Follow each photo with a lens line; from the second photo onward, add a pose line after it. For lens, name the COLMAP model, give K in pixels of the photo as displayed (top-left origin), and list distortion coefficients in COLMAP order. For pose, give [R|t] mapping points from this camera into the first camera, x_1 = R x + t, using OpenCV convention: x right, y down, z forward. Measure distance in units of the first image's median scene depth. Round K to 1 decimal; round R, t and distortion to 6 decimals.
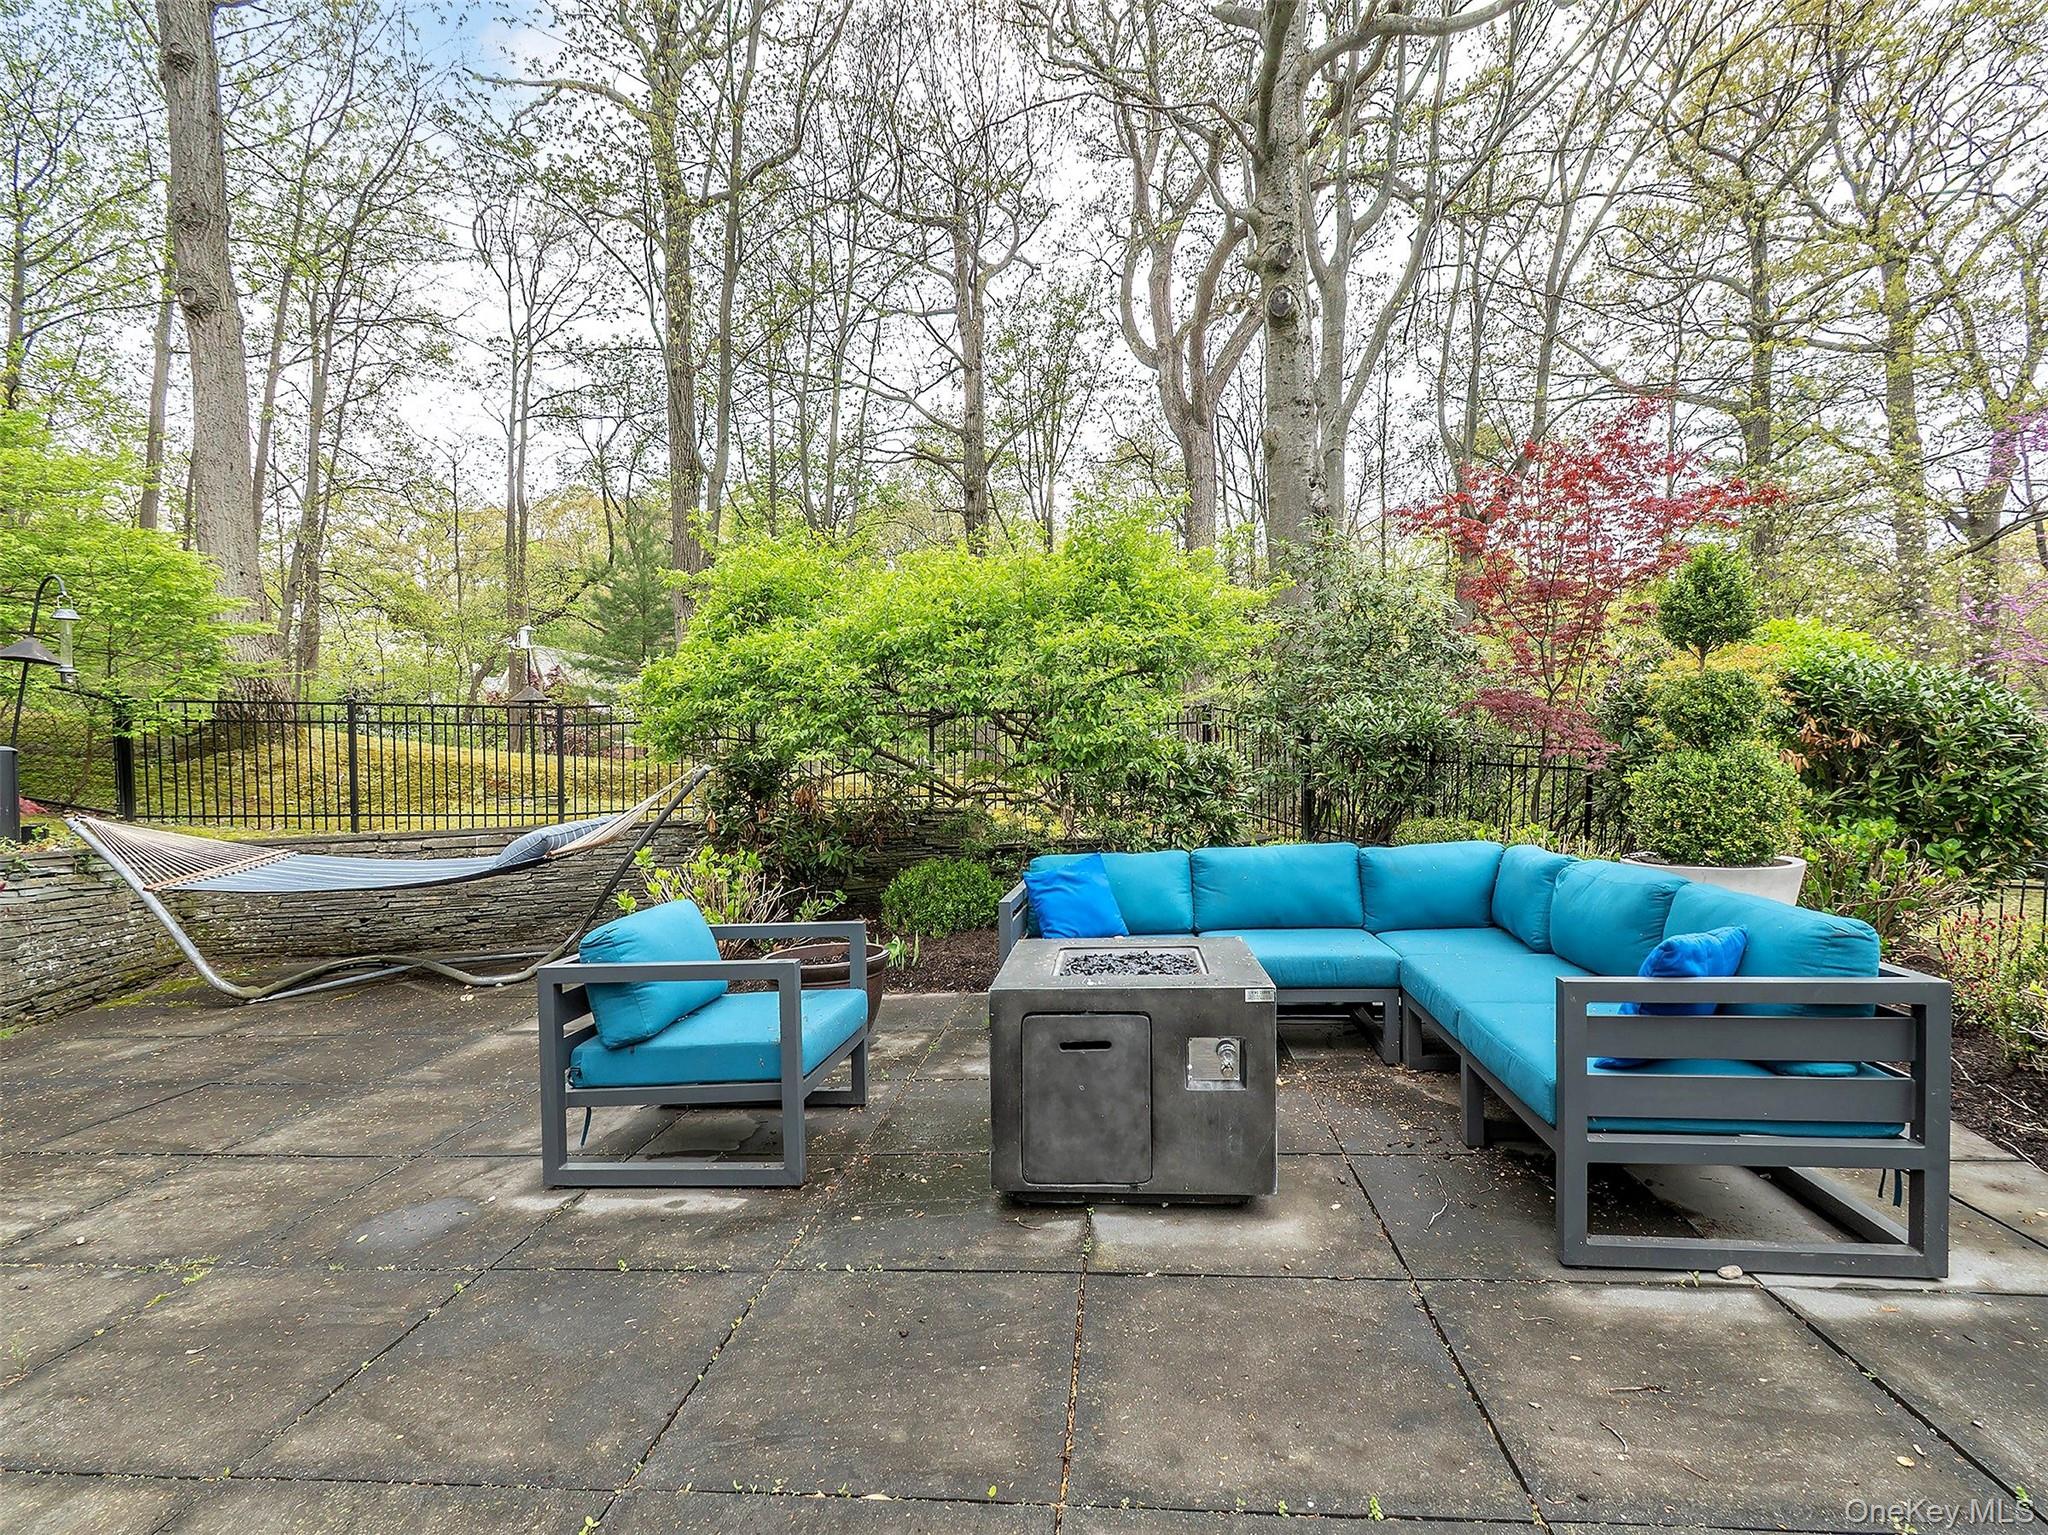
lens RADIAL K [[1032.1, 0, 1024.0], [0, 1032.1, 716.7], [0, 0, 1]] dist [0.009183, 0.000305]
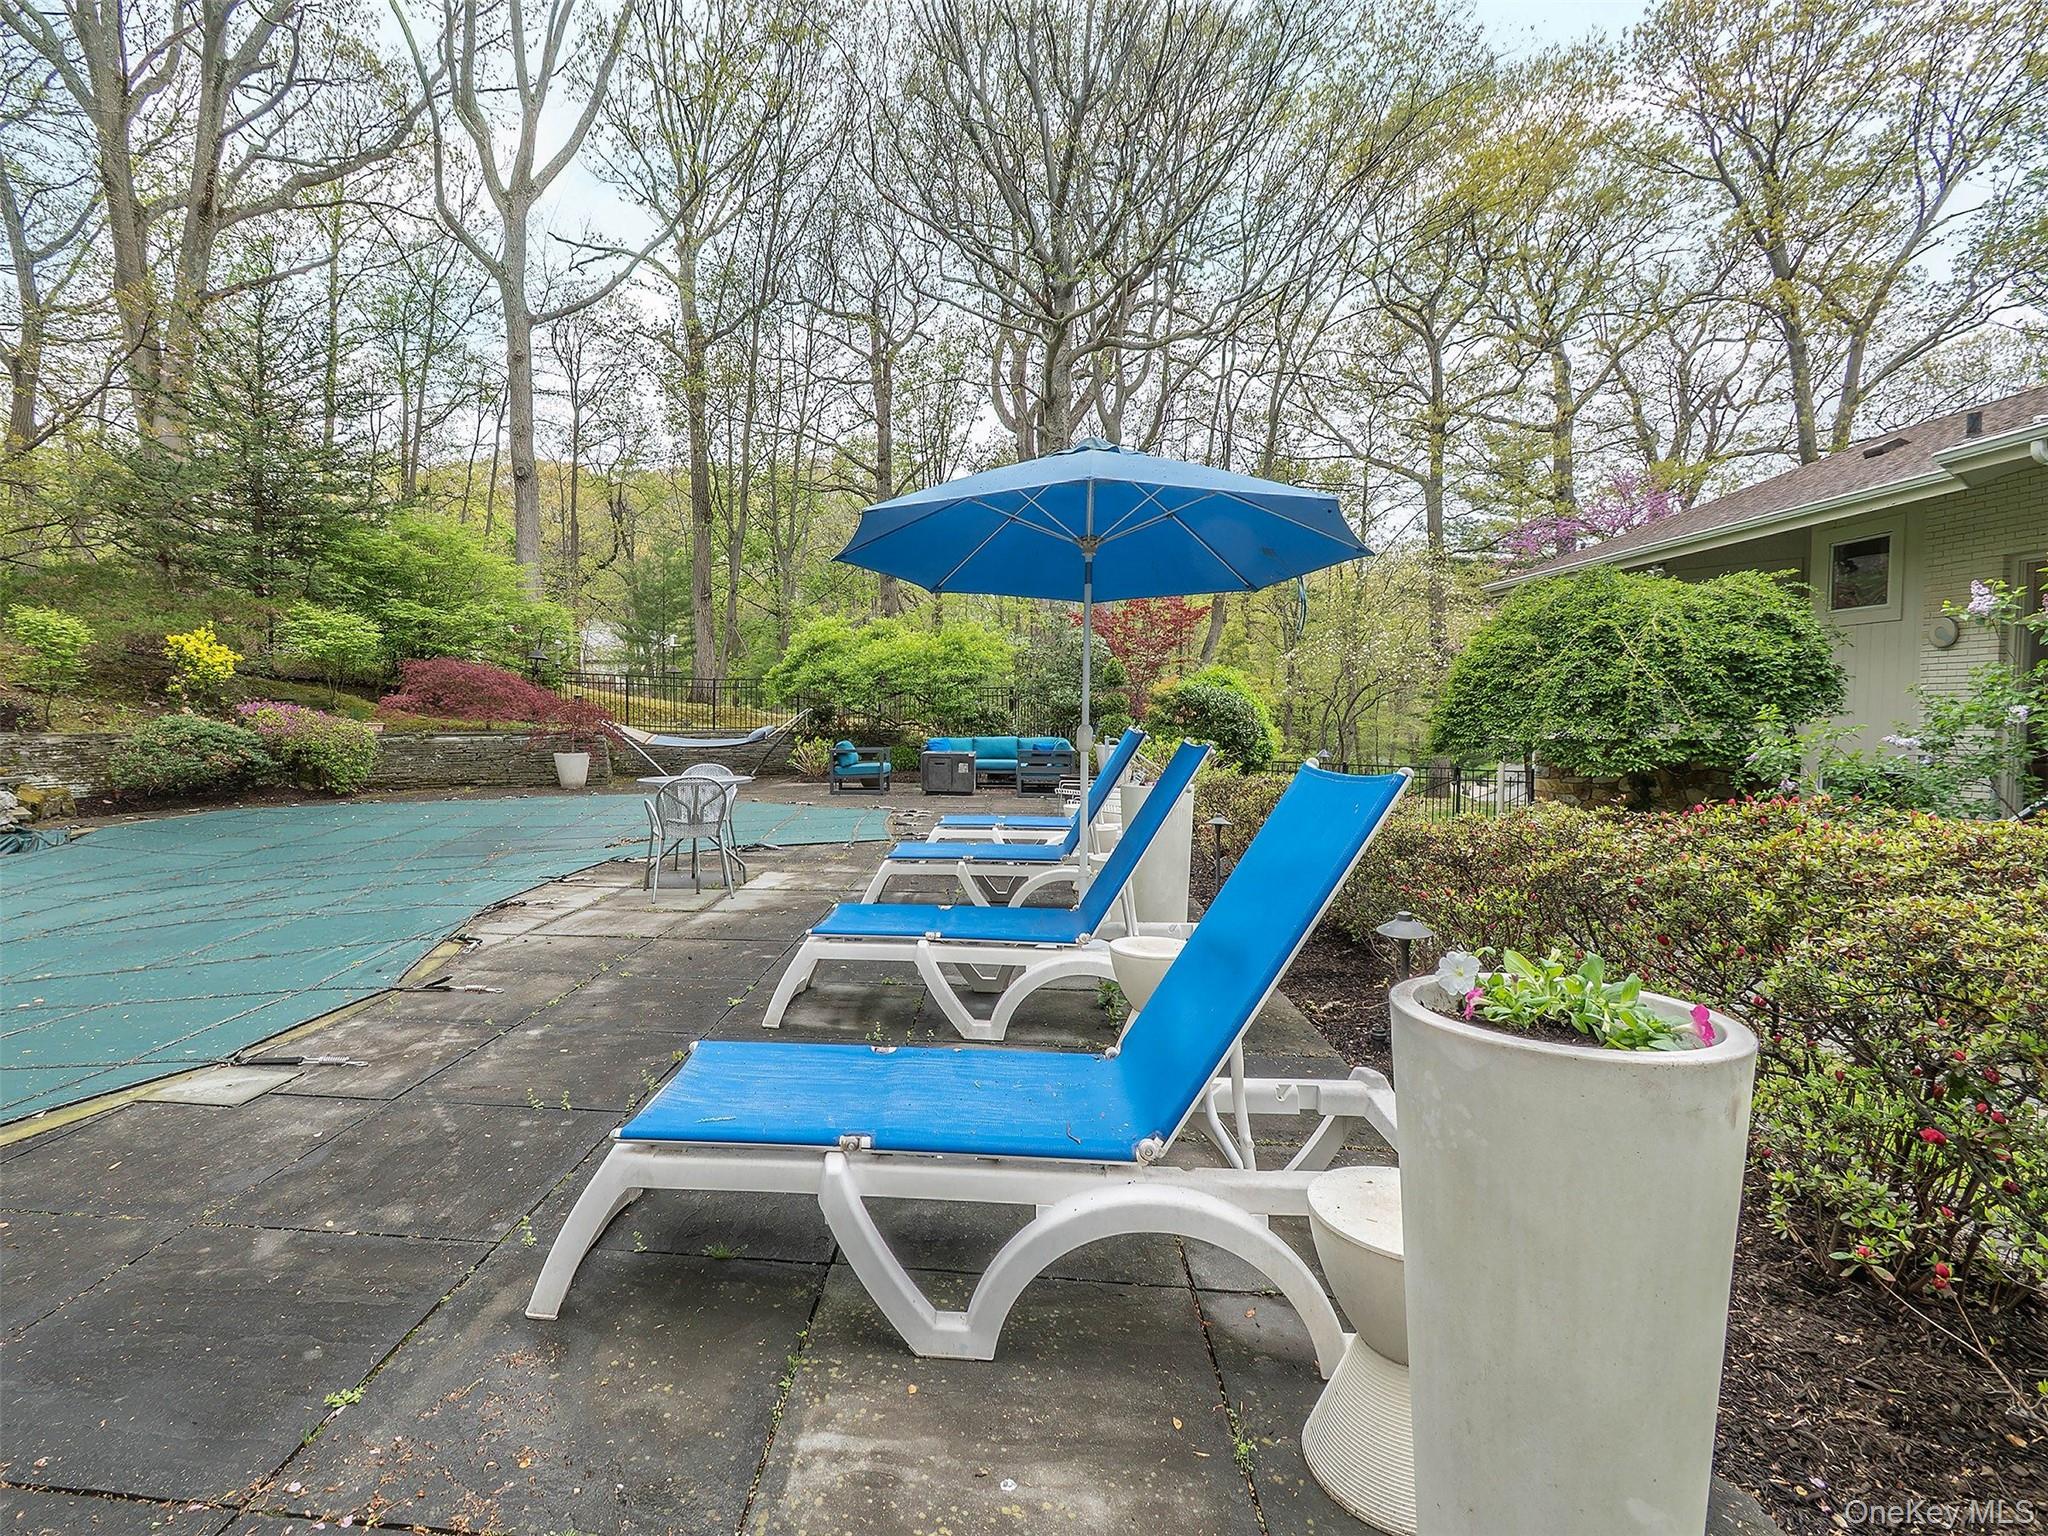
lens RADIAL K [[1032.1, 0, 1024.0], [0, 1032.1, 717.2], [0, 0, 1]] dist [0.009183, 0.000305]
pose [[0.991967, 0.035335, 0.121465, -0.026961], [-0.041380, 0.998008, 0.047611, -0.032256], [-0.119540, -0.052254, 0.991453, -0.686415]]
